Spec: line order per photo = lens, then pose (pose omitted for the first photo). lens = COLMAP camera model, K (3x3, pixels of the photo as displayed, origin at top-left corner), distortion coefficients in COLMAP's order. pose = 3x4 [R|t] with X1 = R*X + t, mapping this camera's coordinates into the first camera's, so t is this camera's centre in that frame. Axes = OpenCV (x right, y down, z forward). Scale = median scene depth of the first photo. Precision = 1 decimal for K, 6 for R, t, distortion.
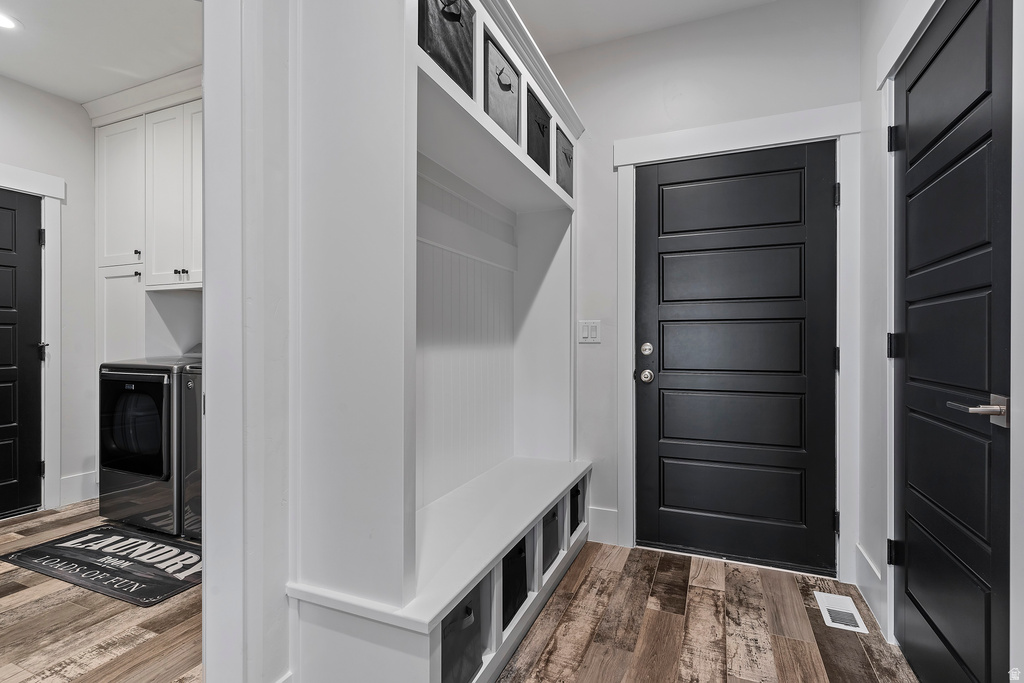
lens RADIAL K [[495.6, 0, 501.4], [0, 495.6, 345.3], [0, 0, 1]] dist [0.000613, -0.000373]
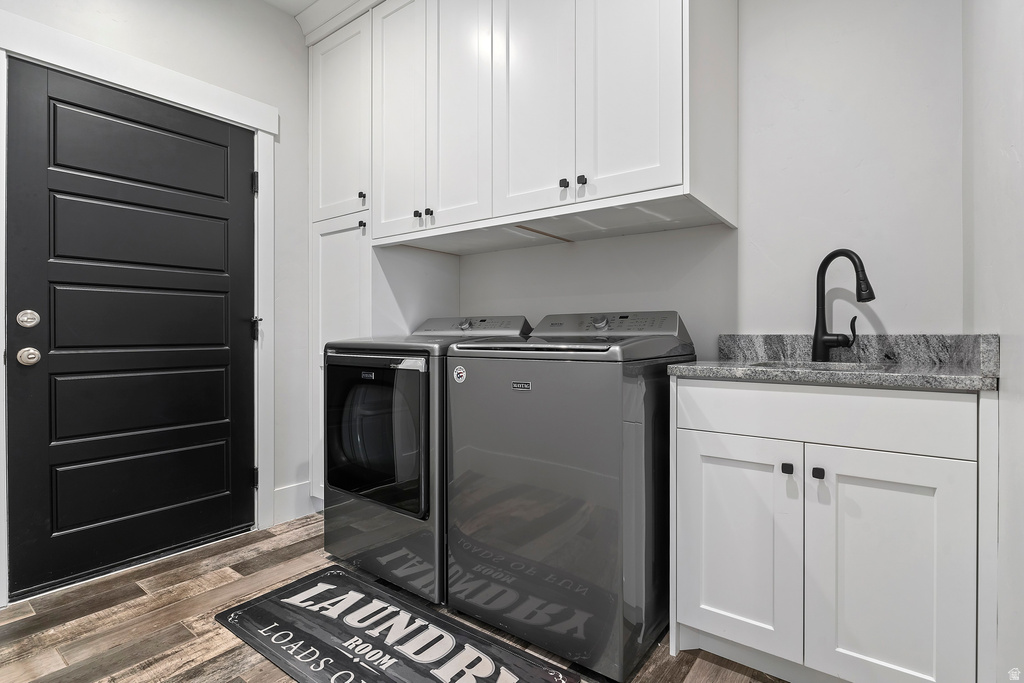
lens RADIAL K [[495.6, 0, 491.0], [0, 495.6, 340.4], [0, 0, 1]] dist [0.000613, -0.000373]
pose [[0.967446, 0.001411, -0.253074, -0.384158], [-0.000783, 0.999996, 0.002582, 0.031013], [0.253077, -0.002300, 0.967443, 0.350936]]
